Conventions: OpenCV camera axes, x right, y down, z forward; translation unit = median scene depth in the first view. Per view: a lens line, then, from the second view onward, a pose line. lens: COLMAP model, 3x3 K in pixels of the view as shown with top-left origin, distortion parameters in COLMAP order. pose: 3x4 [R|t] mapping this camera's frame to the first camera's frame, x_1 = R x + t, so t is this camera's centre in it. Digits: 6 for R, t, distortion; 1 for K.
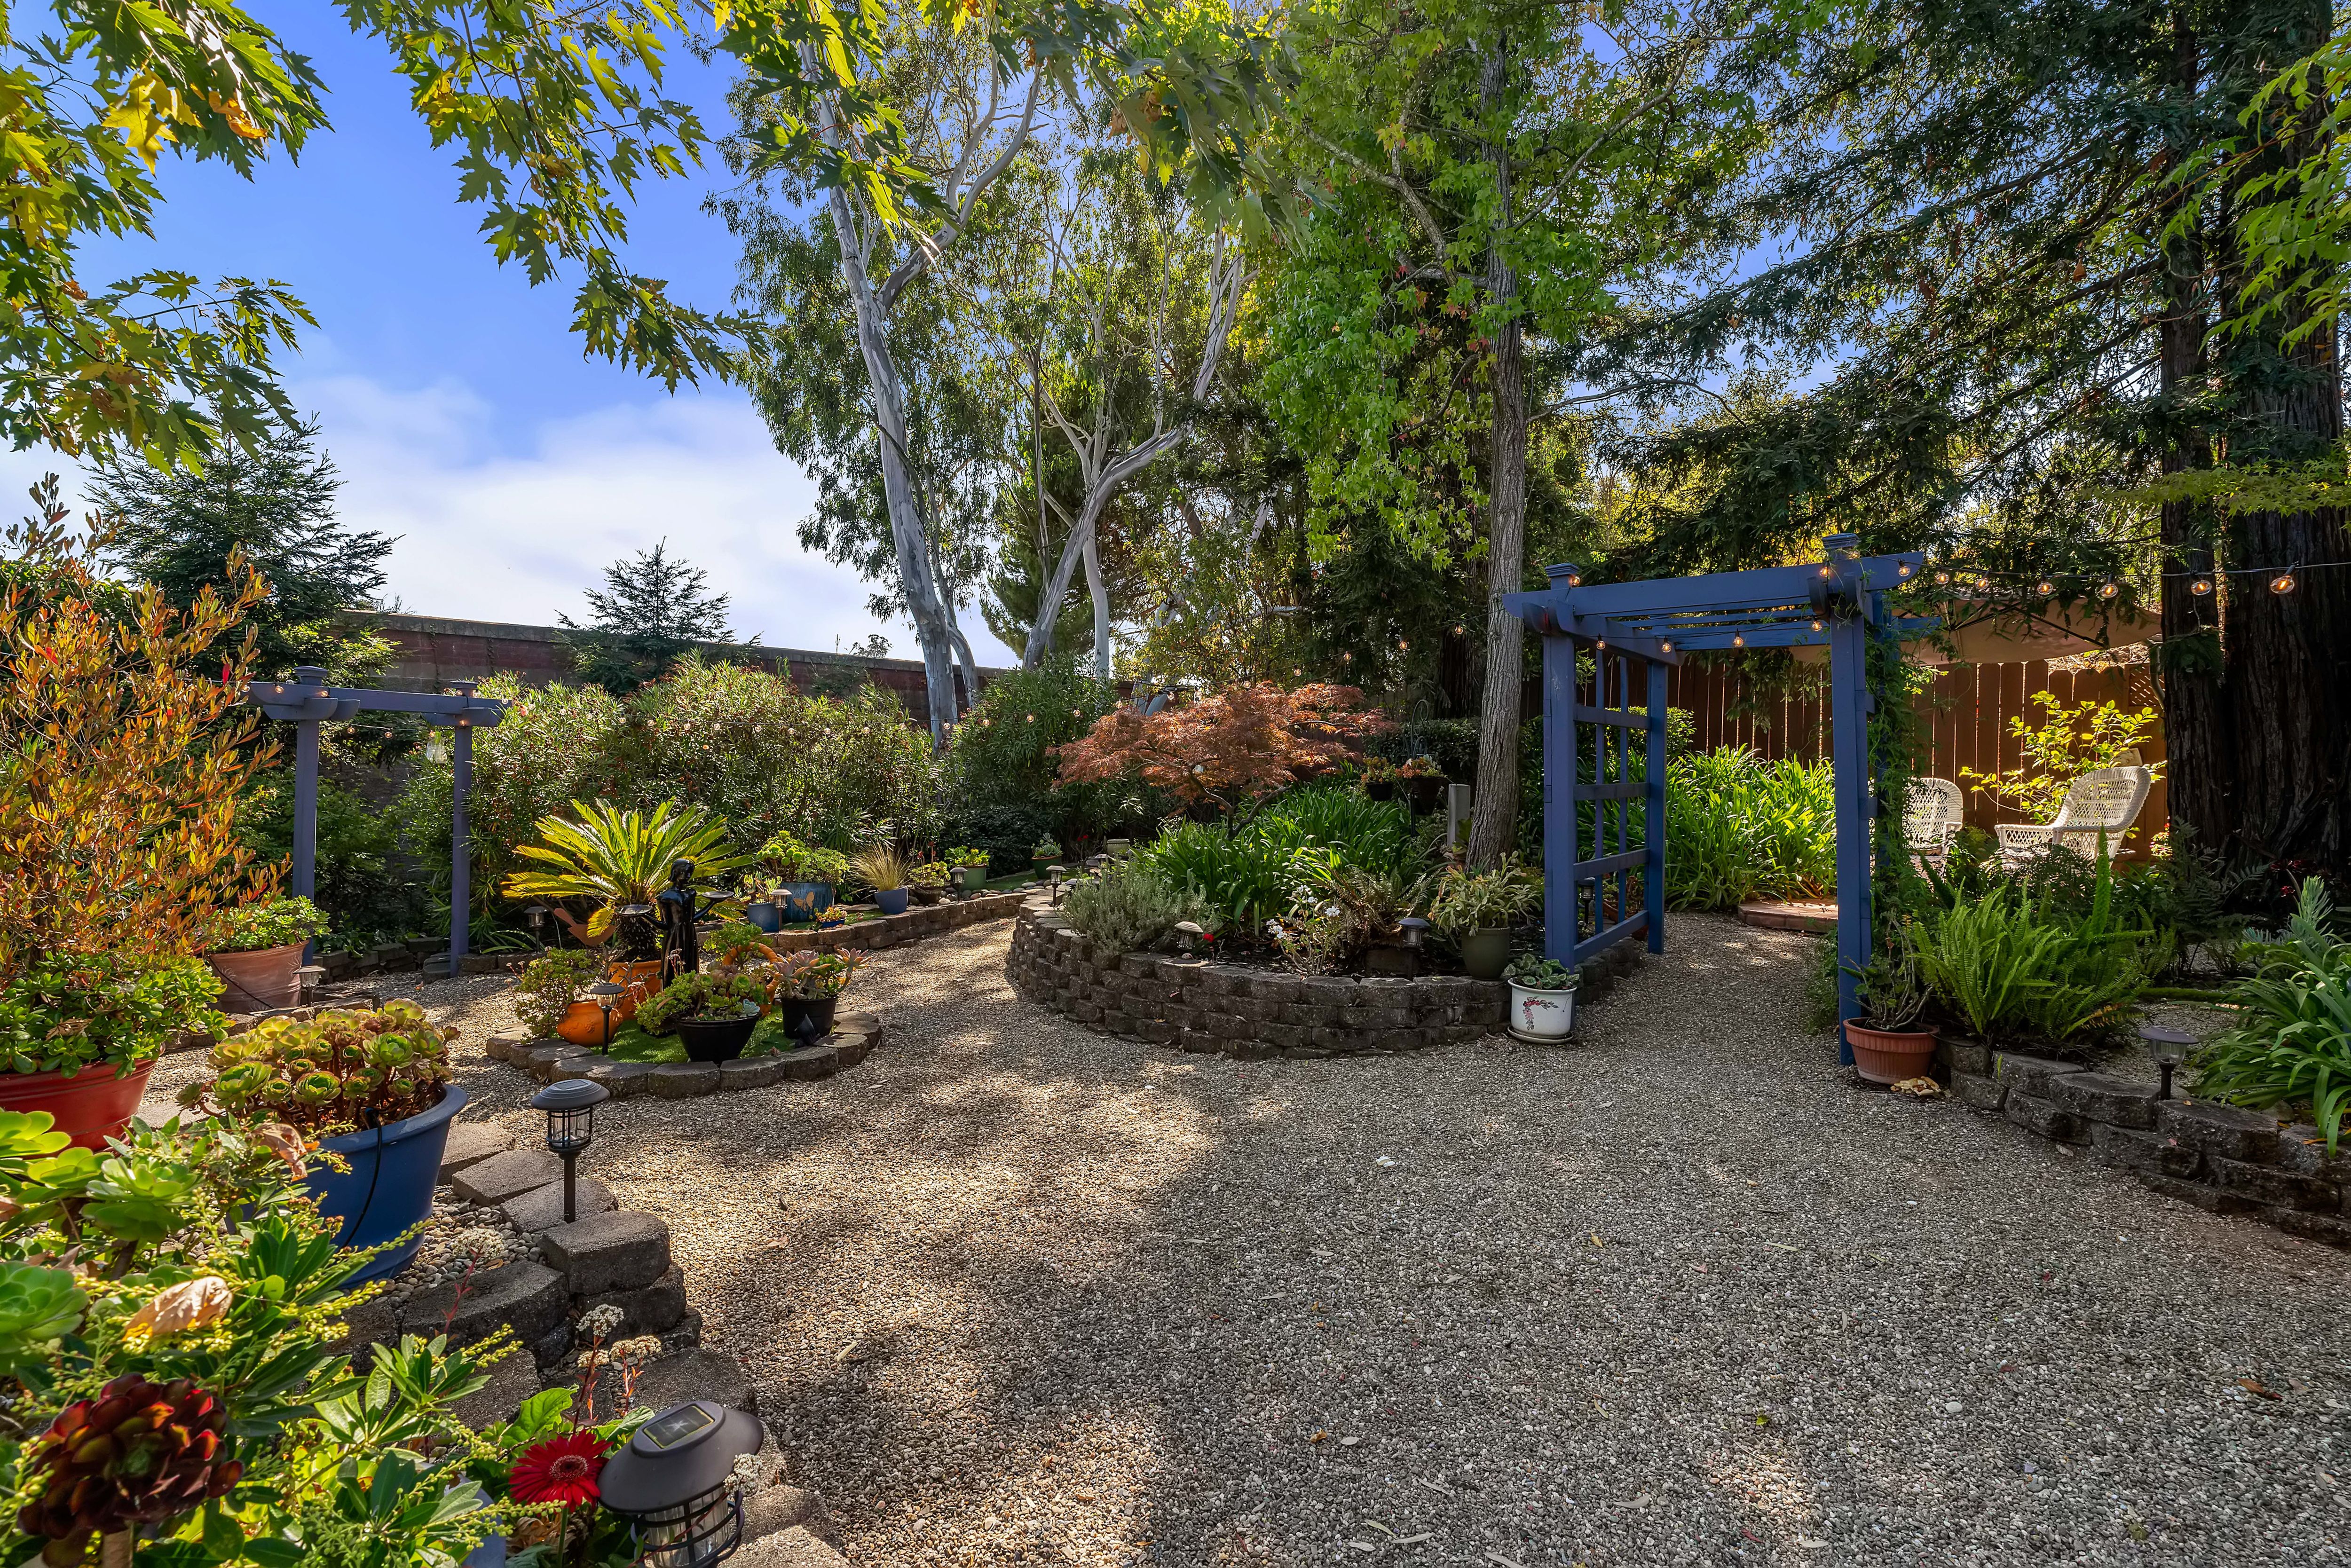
lens RADIAL K [[1065.1, 0, 1170.6], [0, 1065.1, 786.9], [0, 0, 1]] dist [-0.004020, 0.001303]
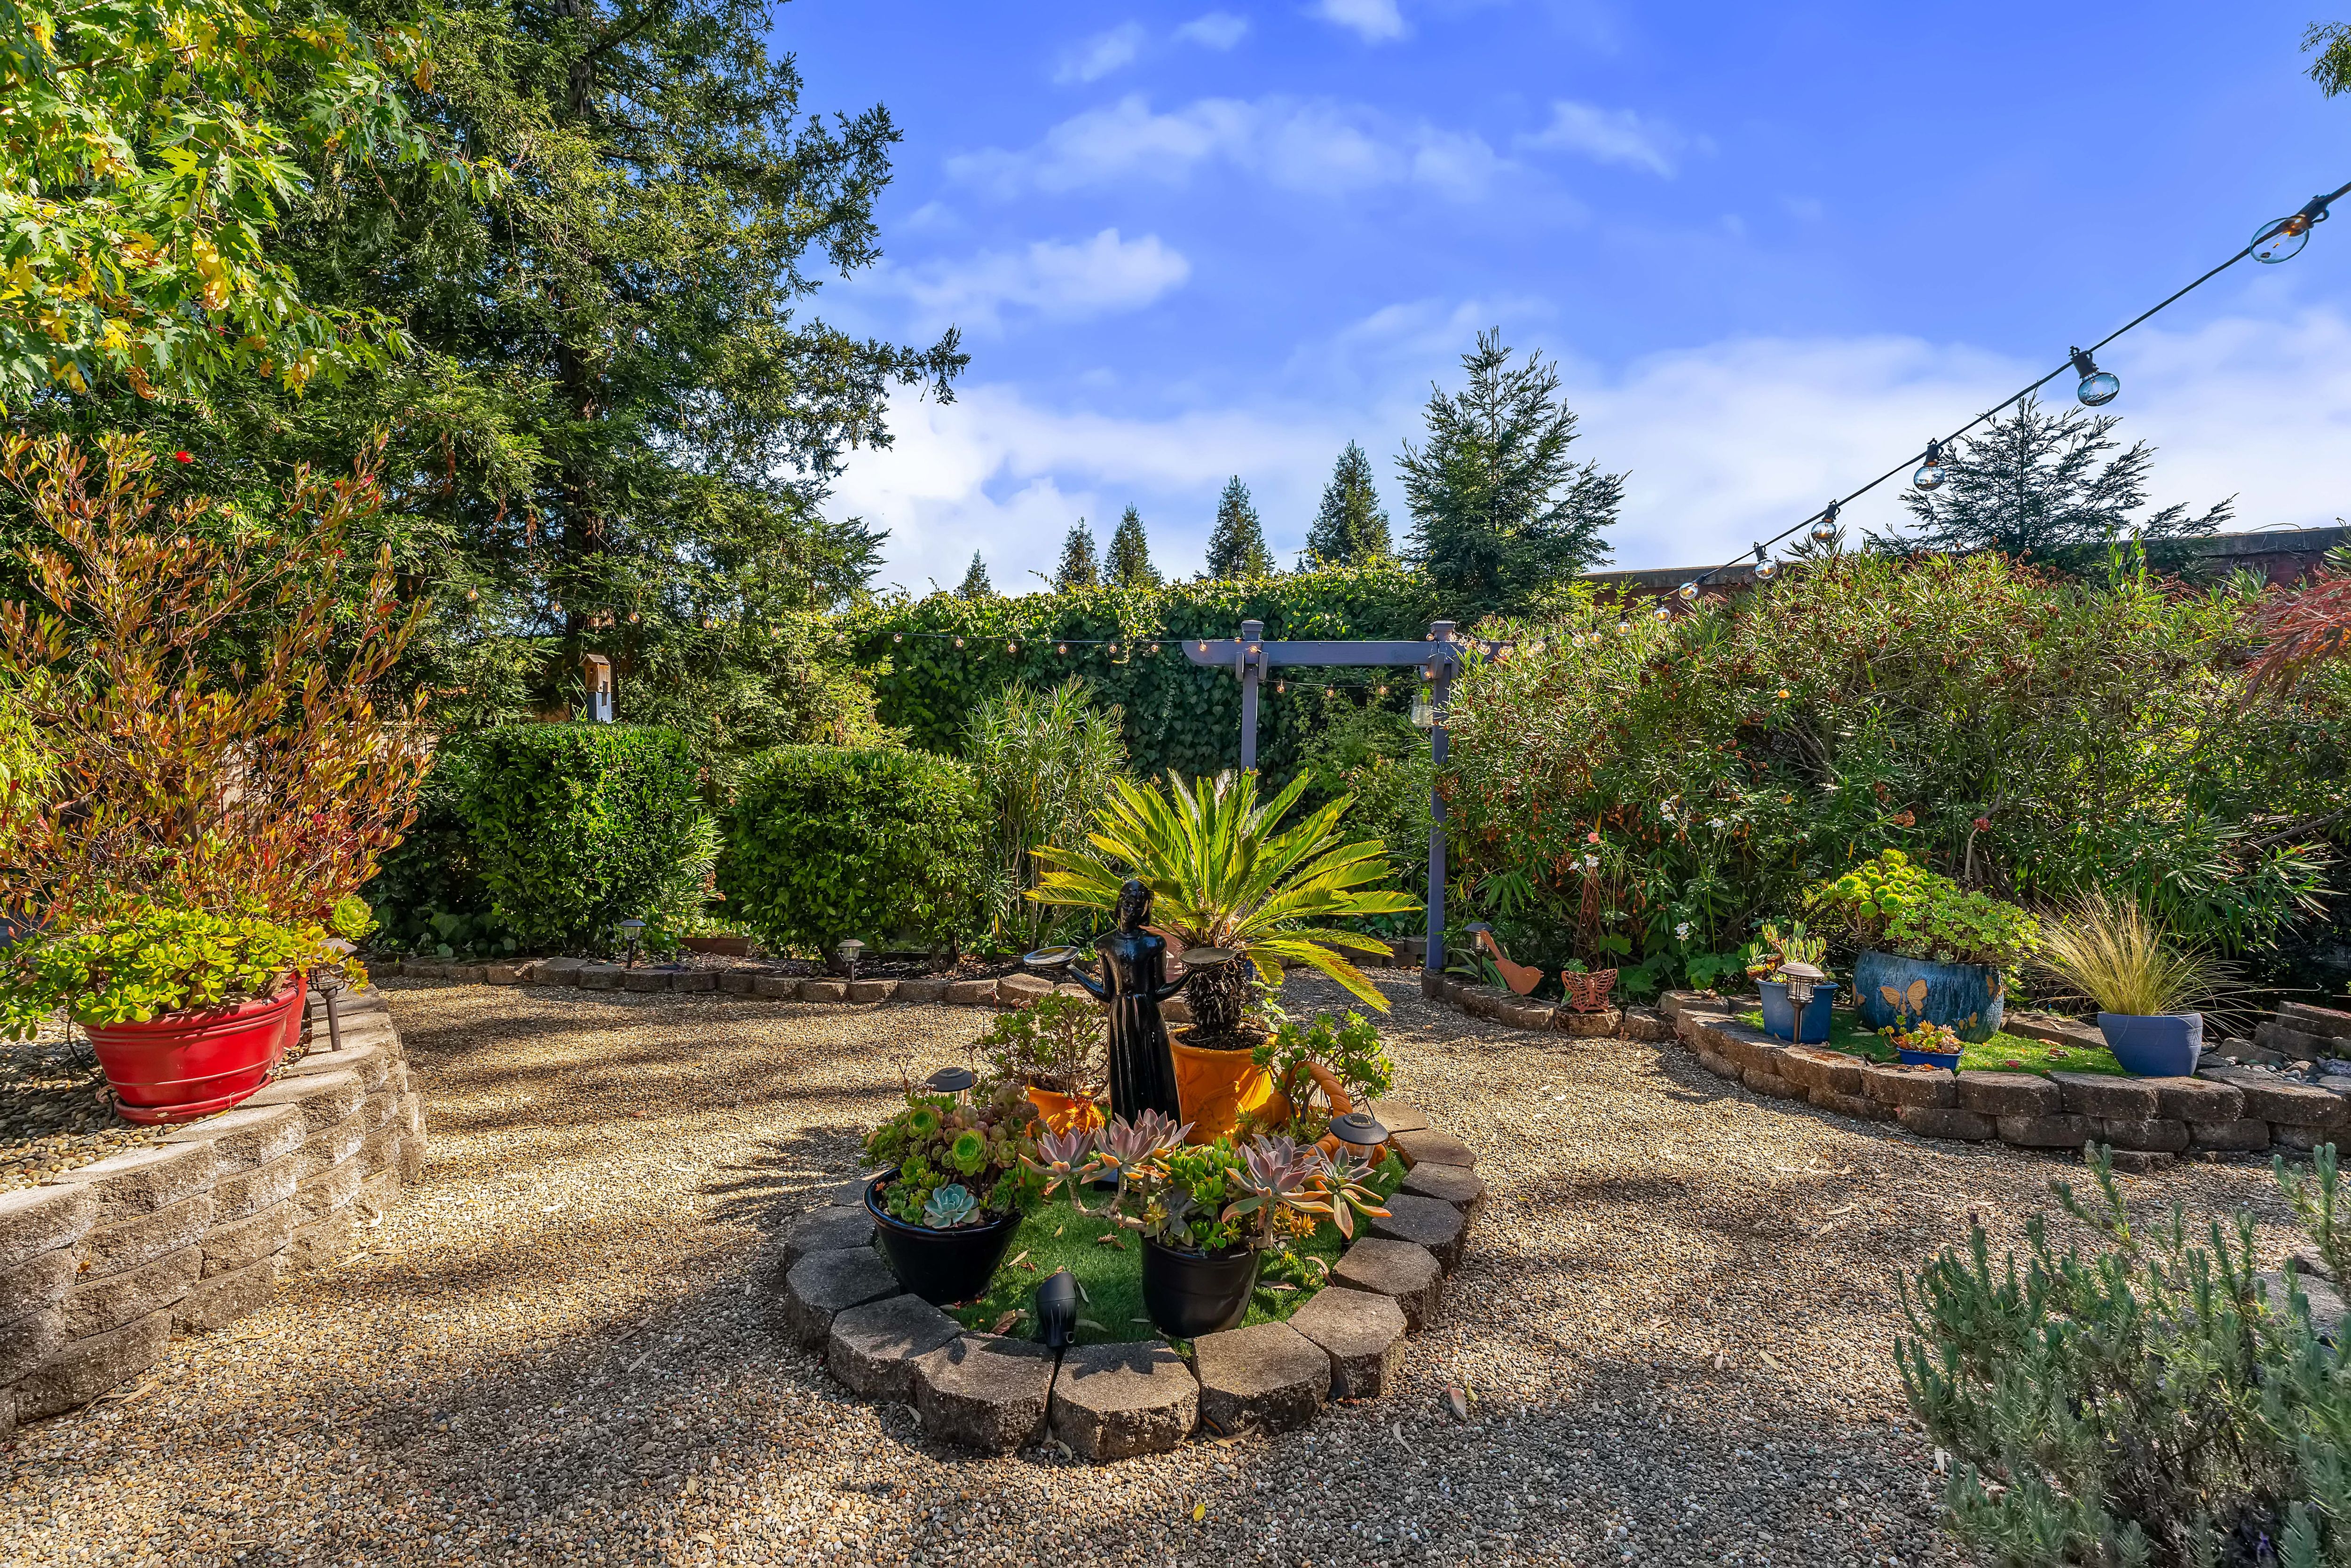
lens RADIAL K [[1091.9, 0, 1172.8], [0, 1091.9, 779.3], [0, 0, 1]] dist [-0.008263, 0.001339]
pose [[0.258094, 0.021351, -0.965884, 0.025284], [-0.016315, 0.999710, 0.017739, 0.001523], [0.965982, 0.011180, 0.258367, 0.242514]]
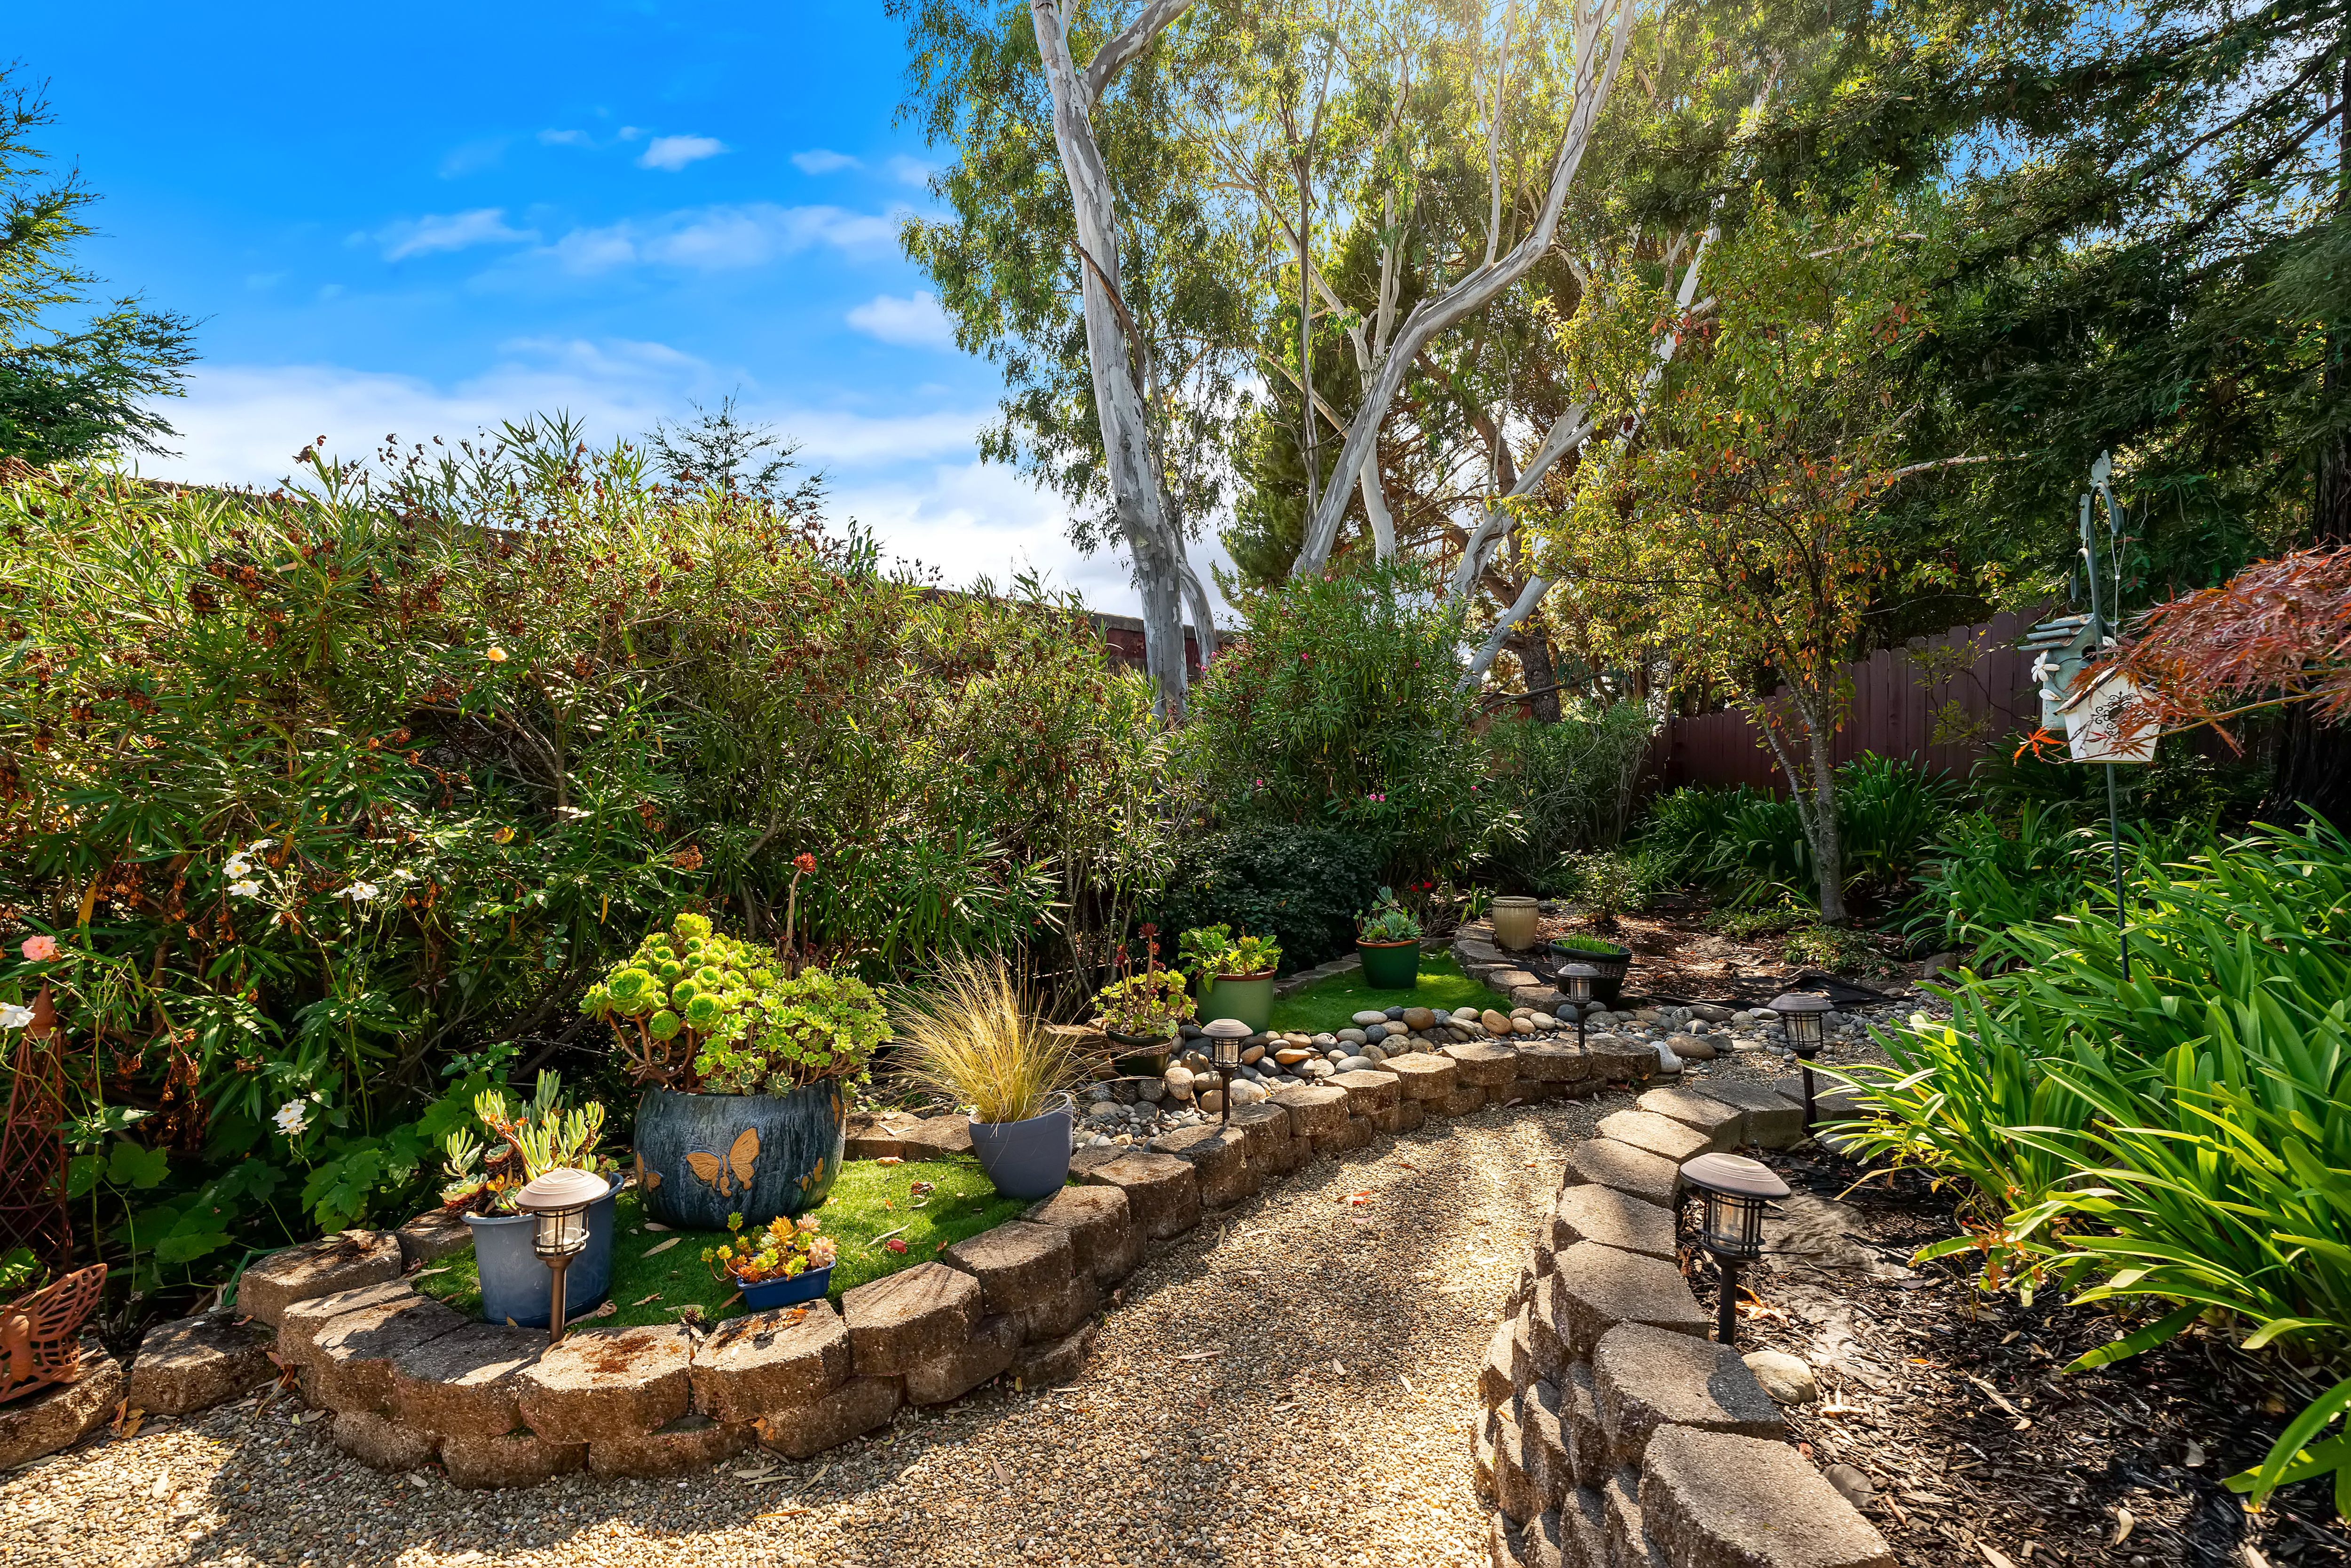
lens RADIAL K [[1065.1, 0, 1170.6], [0, 1065.1, 786.9], [0, 0, 1]] dist [-0.004020, 0.001303]
pose [[0.979739, 0.010956, -0.199979, -0.074336], [-0.012248, 0.999911, -0.005224, 0.001414], [0.199904, 0.007568, 0.979786, 0.330854]]
